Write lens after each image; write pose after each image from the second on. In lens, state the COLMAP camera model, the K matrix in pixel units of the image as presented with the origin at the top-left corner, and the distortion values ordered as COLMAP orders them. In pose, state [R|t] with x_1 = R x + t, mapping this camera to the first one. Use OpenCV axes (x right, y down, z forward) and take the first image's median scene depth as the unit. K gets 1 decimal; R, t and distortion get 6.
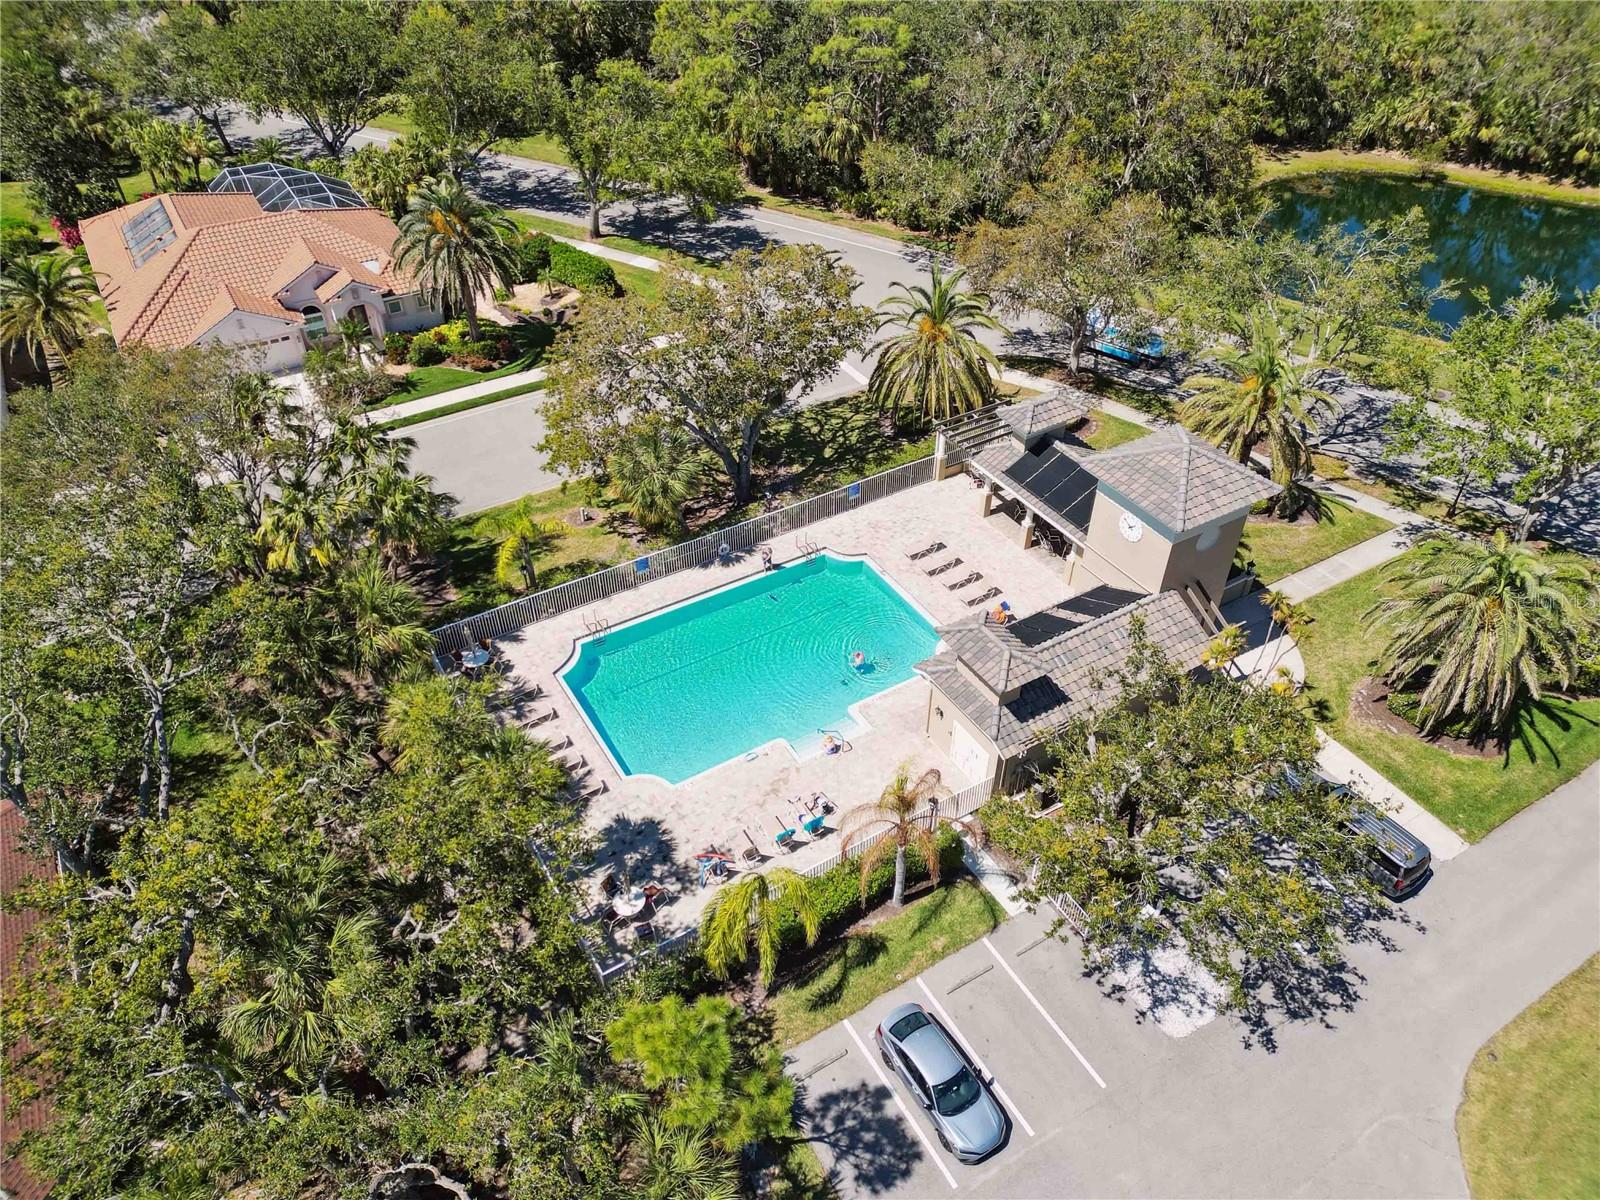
lens RADIAL K [[1090.5, 0, 770.0], [0, 1090.5, 602.1], [0, 0, 1]] dist [-0.000962, 0.031523]
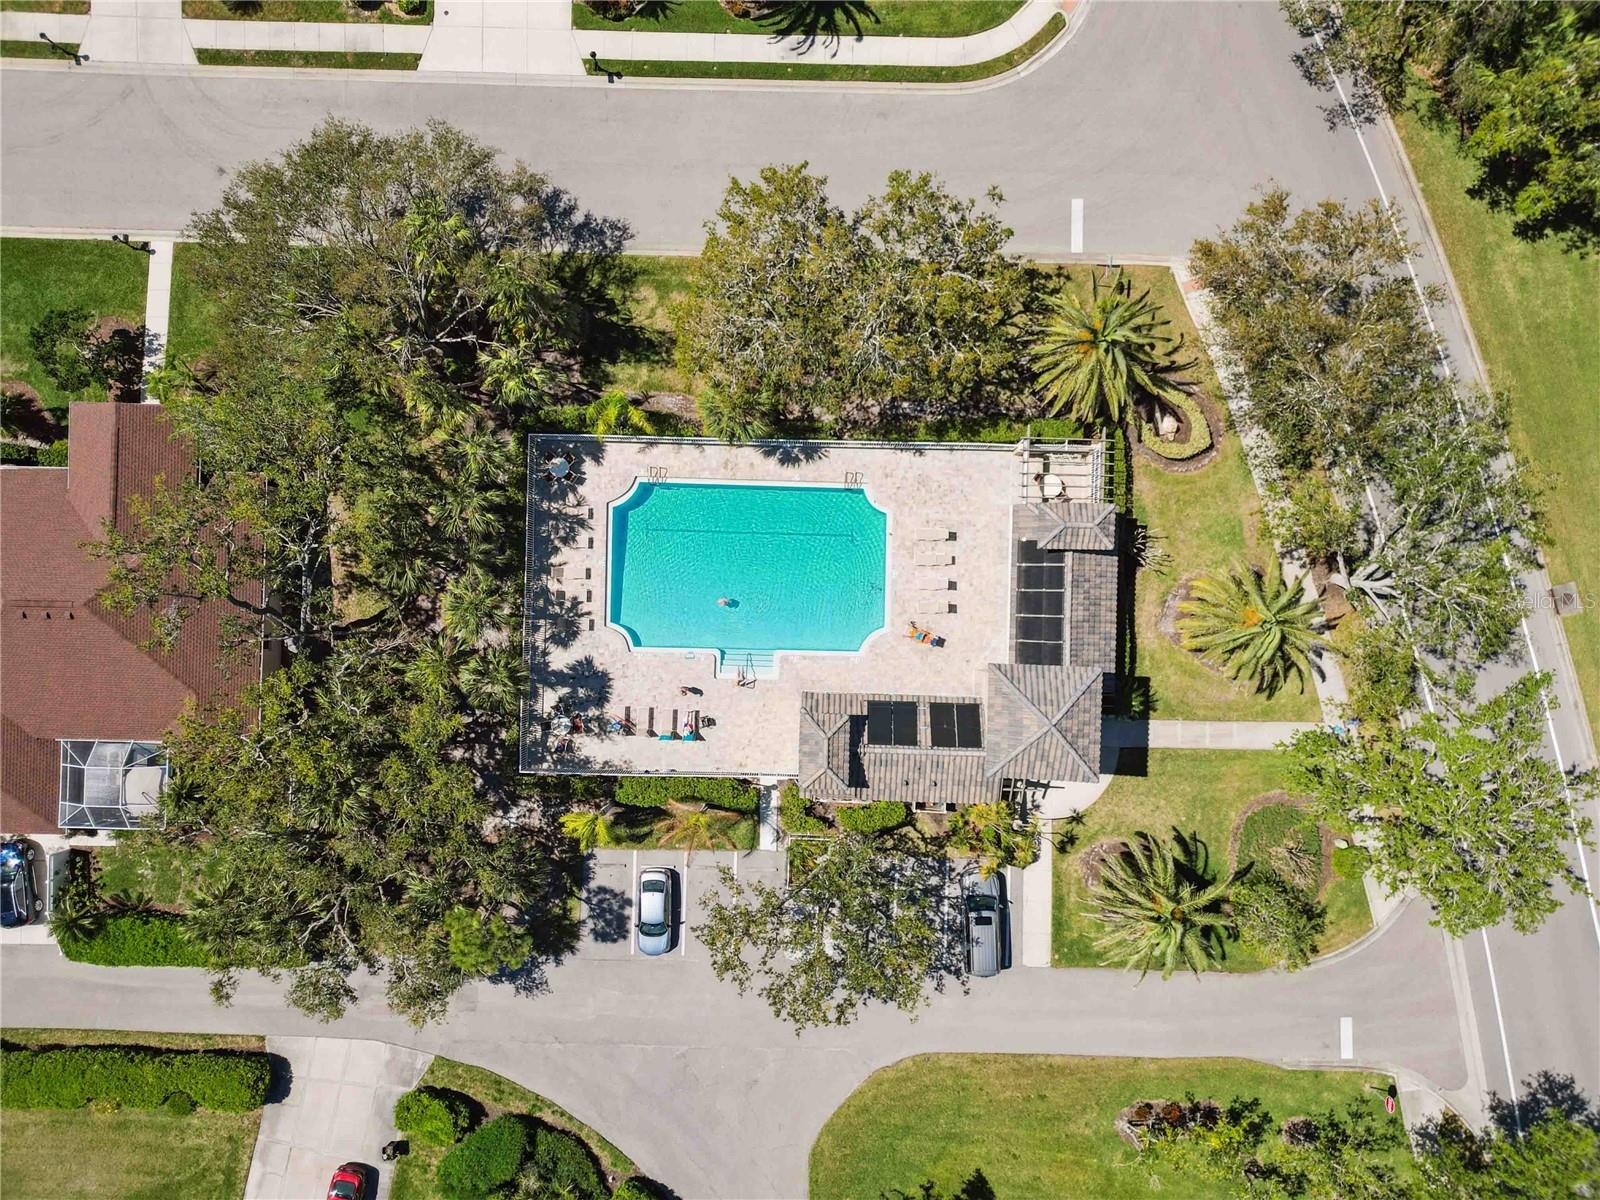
lens RADIAL K [[1090.5, 0, 770.0], [0, 1090.5, 602.1], [0, 0, 1]] dist [-0.000962, 0.031523]
pose [[0.853459, 0.520878, -0.017128, 0.060352], [-0.329565, 0.564869, 0.756512, -1.072963], [0.403725, -0.640007, 0.653756, 0.168033]]
